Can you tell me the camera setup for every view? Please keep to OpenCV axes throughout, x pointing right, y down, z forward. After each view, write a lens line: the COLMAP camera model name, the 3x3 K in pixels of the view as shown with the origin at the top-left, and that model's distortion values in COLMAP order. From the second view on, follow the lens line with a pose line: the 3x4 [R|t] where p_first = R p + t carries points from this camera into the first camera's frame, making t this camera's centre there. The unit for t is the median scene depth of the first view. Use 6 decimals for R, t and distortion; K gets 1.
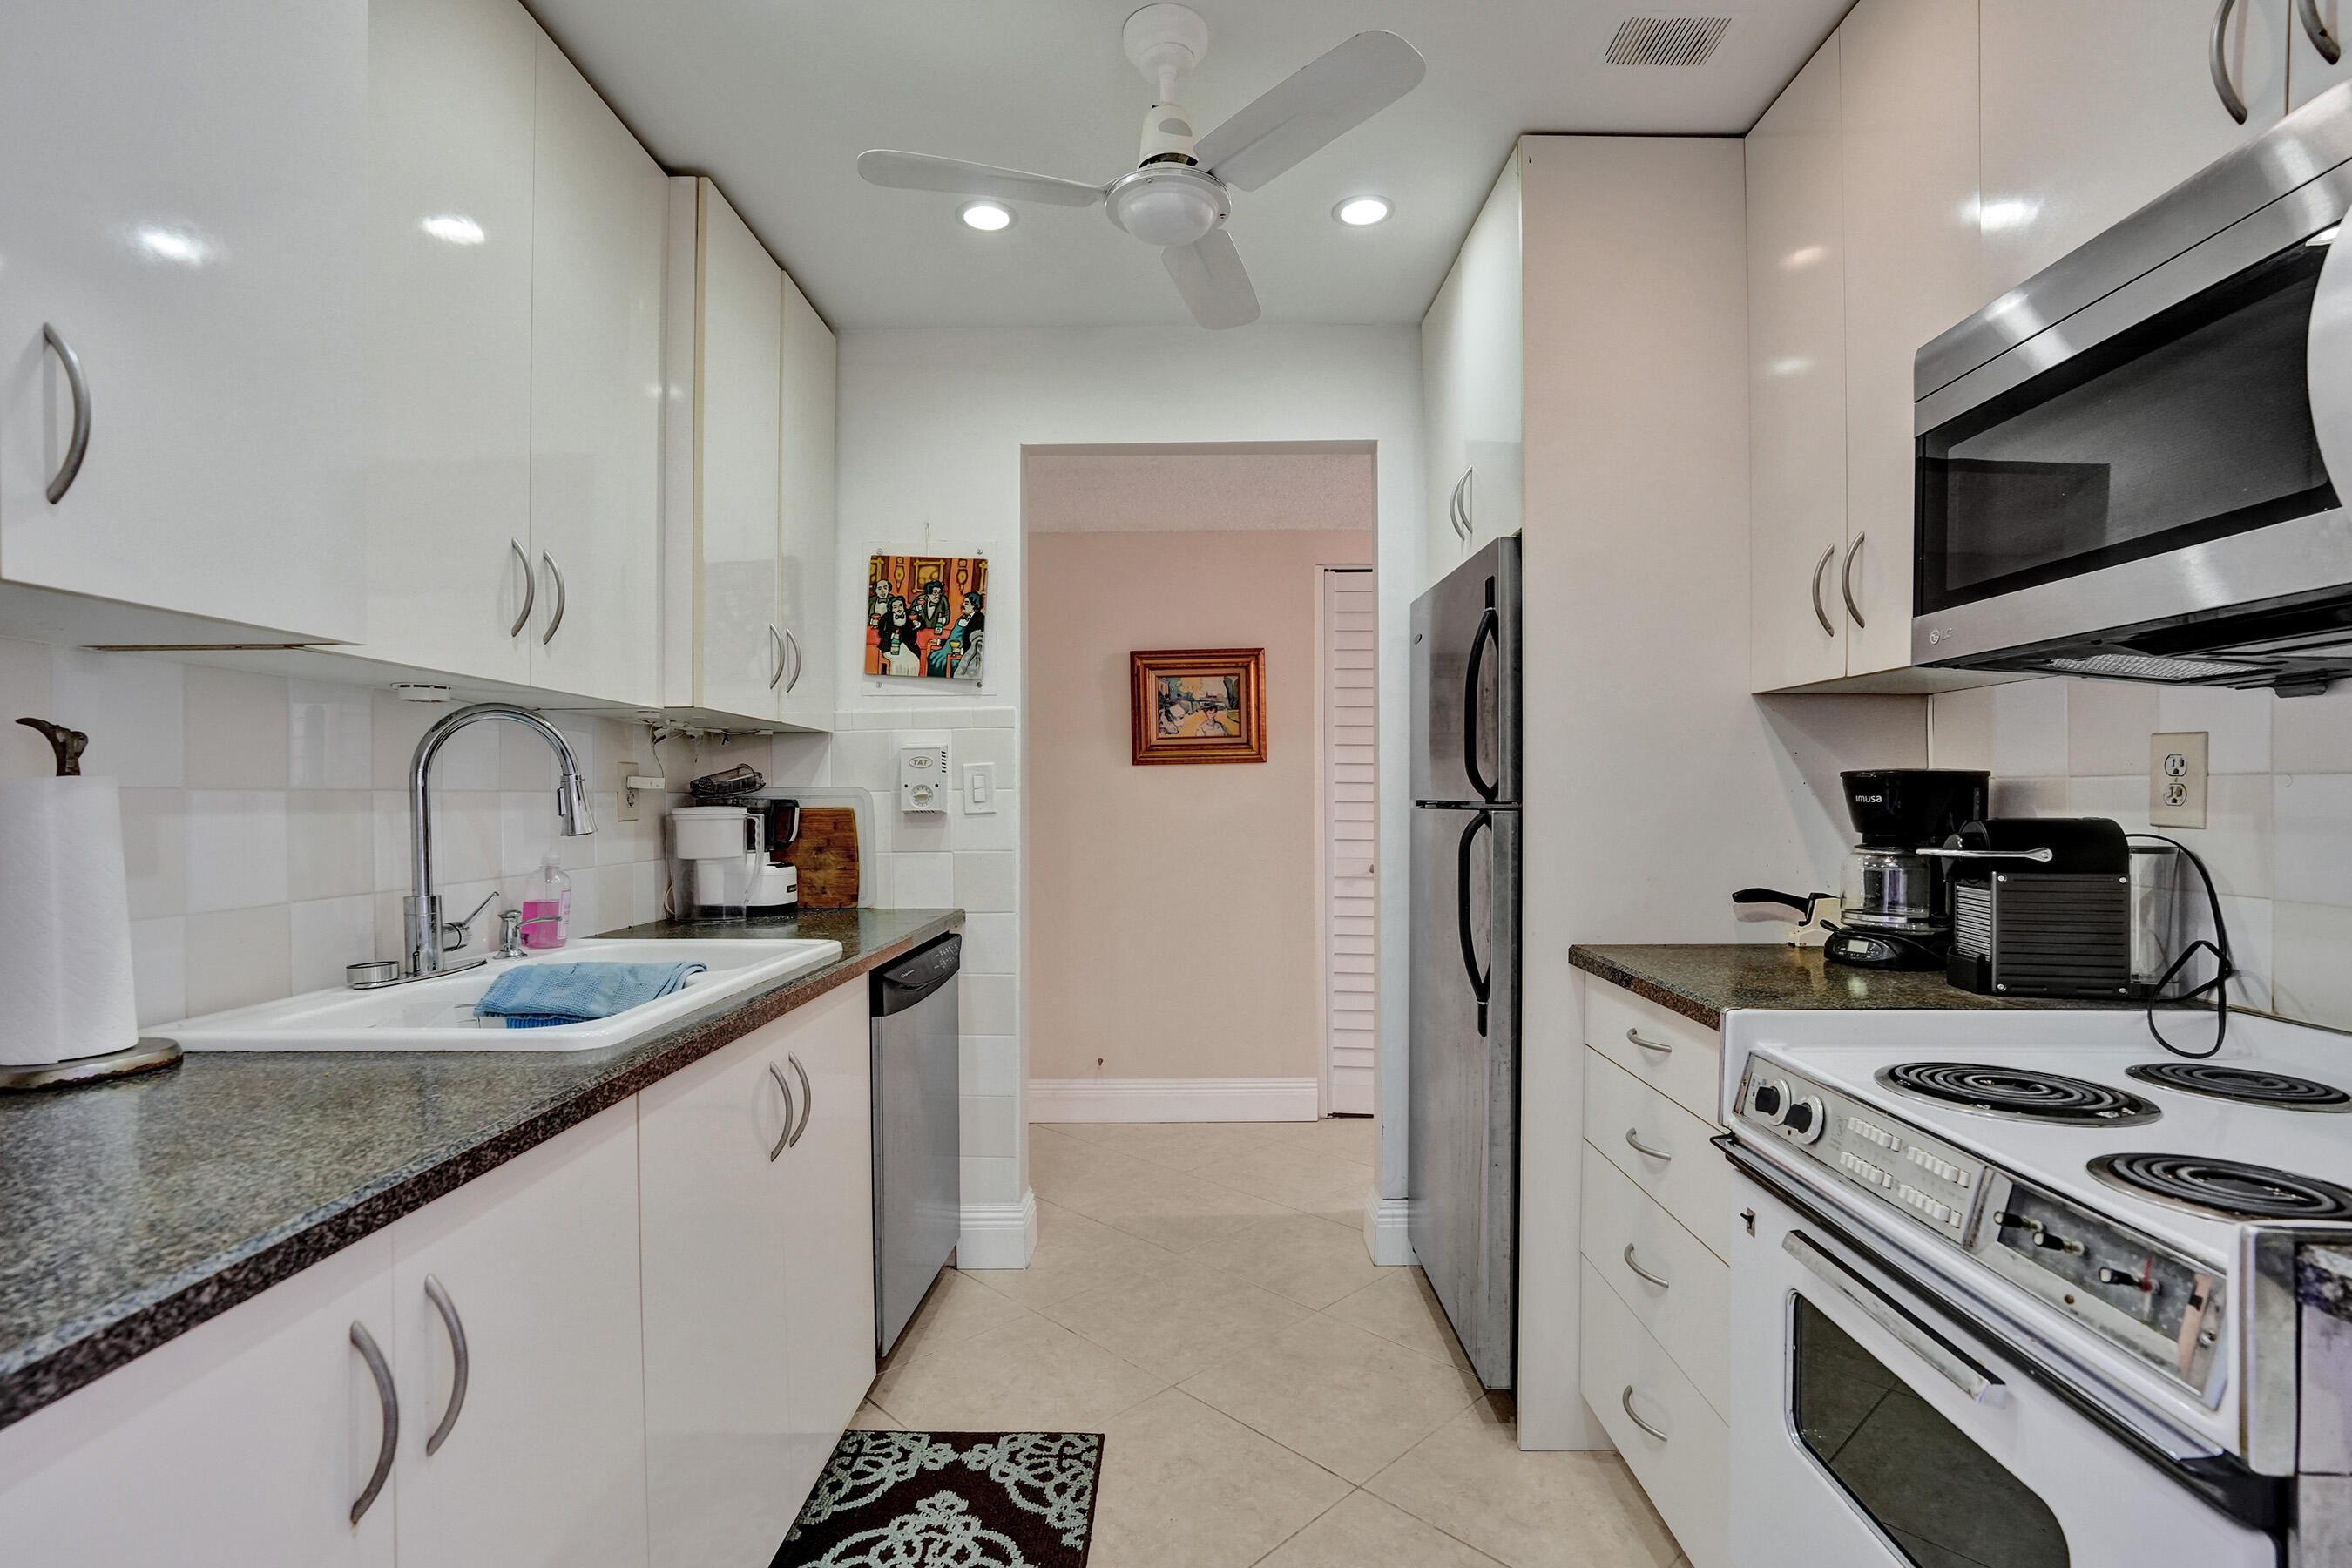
lens RADIAL K [[1088.2, 0, 1163.2], [0, 1088.2, 783.8], [0, 0, 1]] dist [-0.049241, 0.021557]
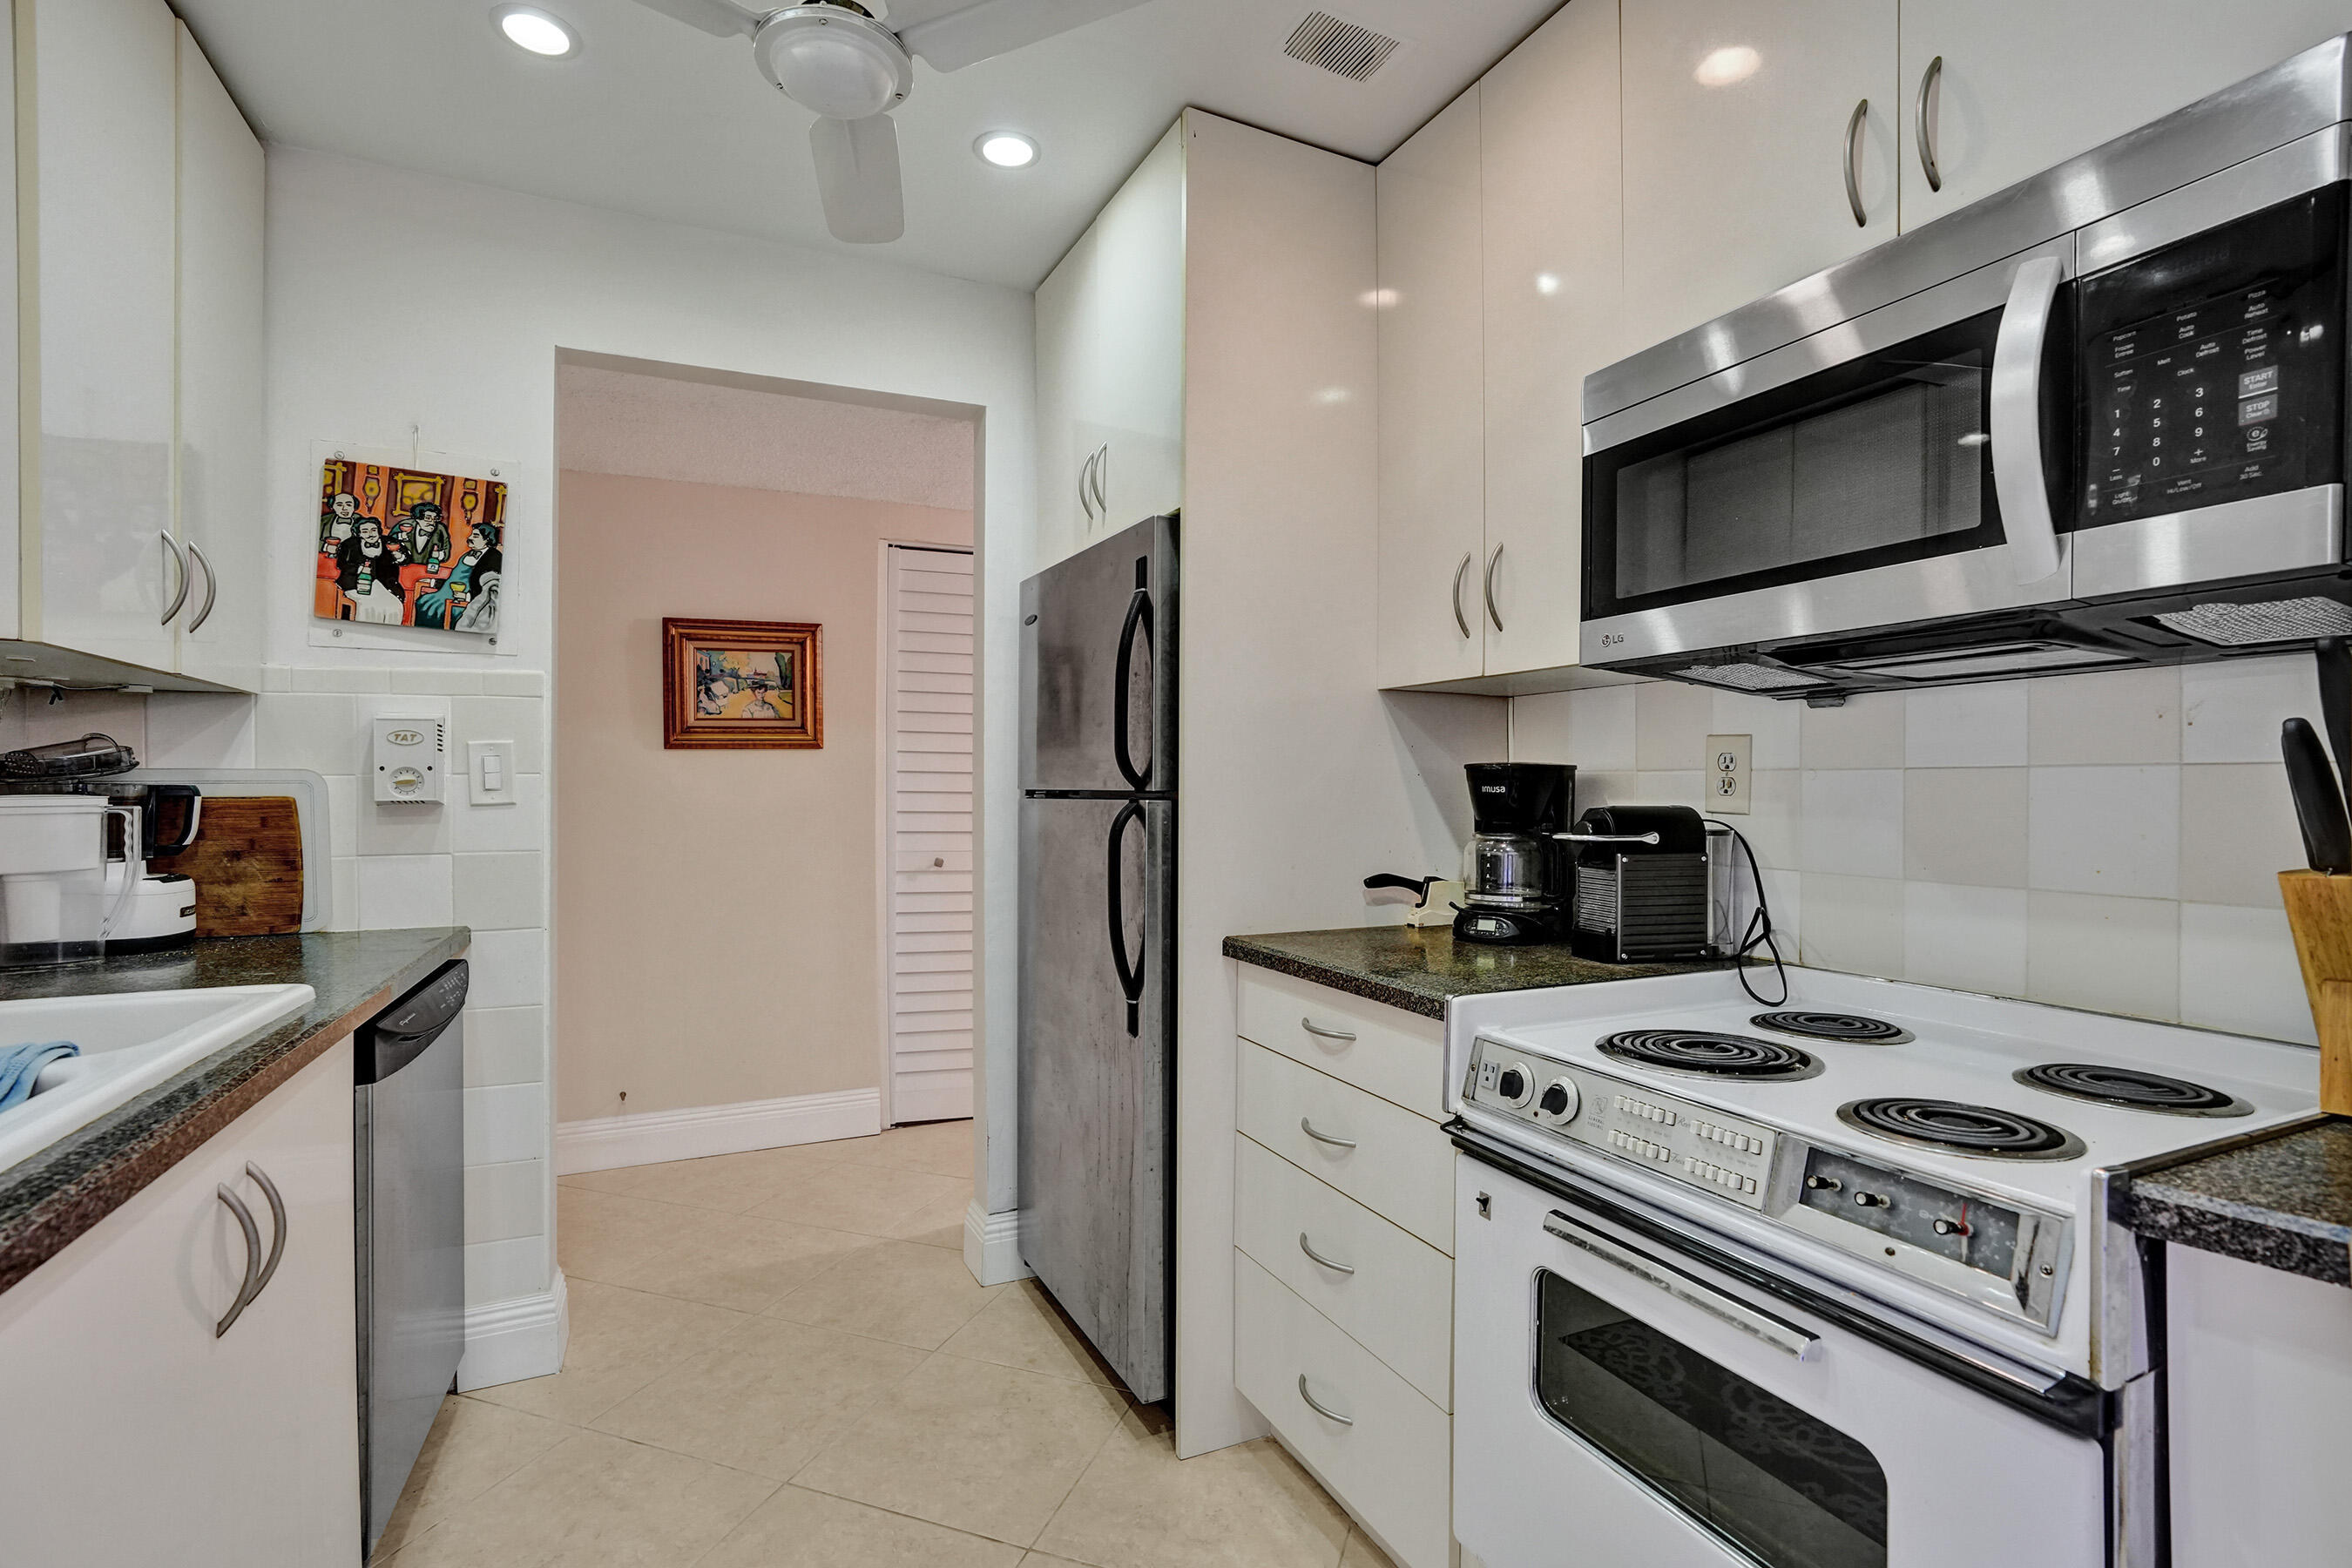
lens RADIAL K [[1088.3, 0, 1183.1], [0, 1088.3, 777.1], [0, 0, 1]] dist [-0.052316, 0.027096]
pose [[0.896523, 0.008921, 0.442907, -0.088780], [-0.009630, 0.999953, -0.000647, 0.004243], [-0.442892, -0.003686, 0.896567, 0.116255]]
